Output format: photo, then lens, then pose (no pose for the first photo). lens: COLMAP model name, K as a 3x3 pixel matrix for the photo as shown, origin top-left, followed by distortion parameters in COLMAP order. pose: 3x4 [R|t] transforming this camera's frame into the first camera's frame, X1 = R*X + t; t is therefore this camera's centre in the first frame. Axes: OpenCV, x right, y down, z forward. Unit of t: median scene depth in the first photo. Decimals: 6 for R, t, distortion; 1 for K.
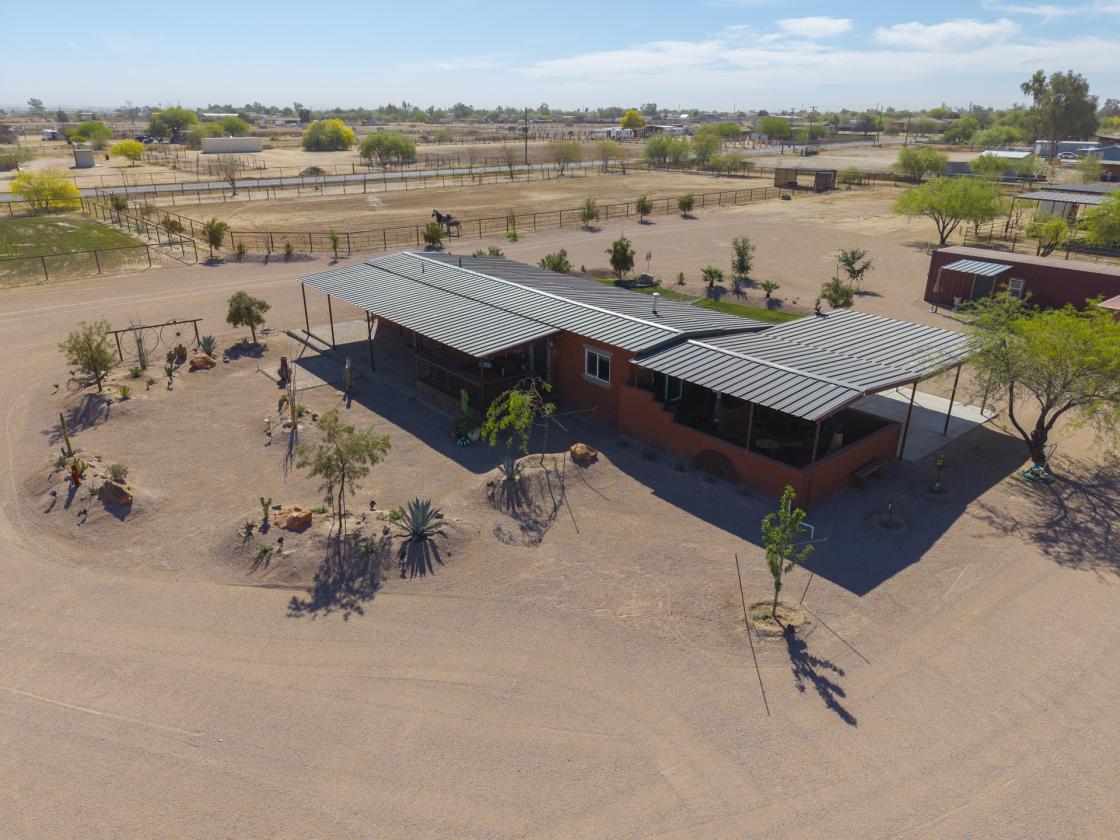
lens RADIAL K [[777.0, 0, 560.0], [0, 777.0, 420.0], [0, 0, 1]] dist [0.045804, -0.043899]
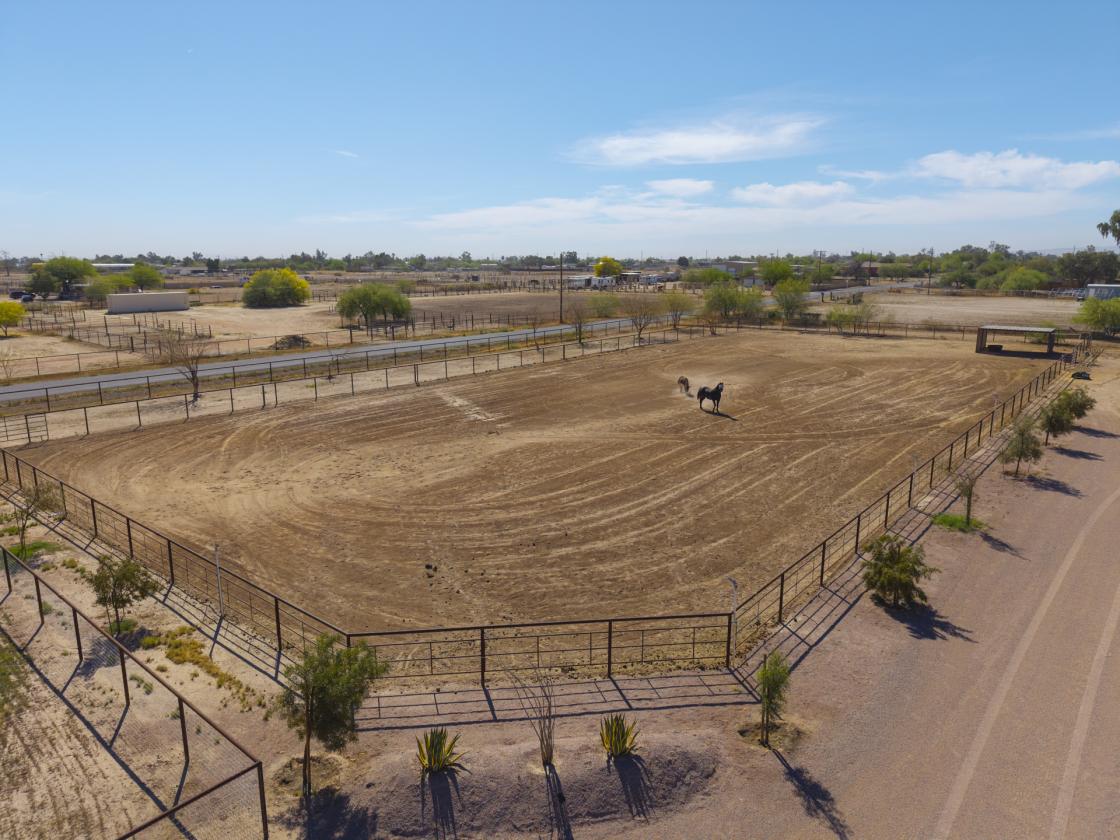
lens RADIAL K [[777.0, 0, 560.0], [0, 777.0, 420.0], [0, 0, 1]] dist [0.045804, -0.043899]
pose [[0.990985, -0.033177, 0.129803, -0.115926], [0.055002, 0.984191, -0.168354, -0.081358], [-0.122166, 0.173975, 0.977143, 0.211858]]
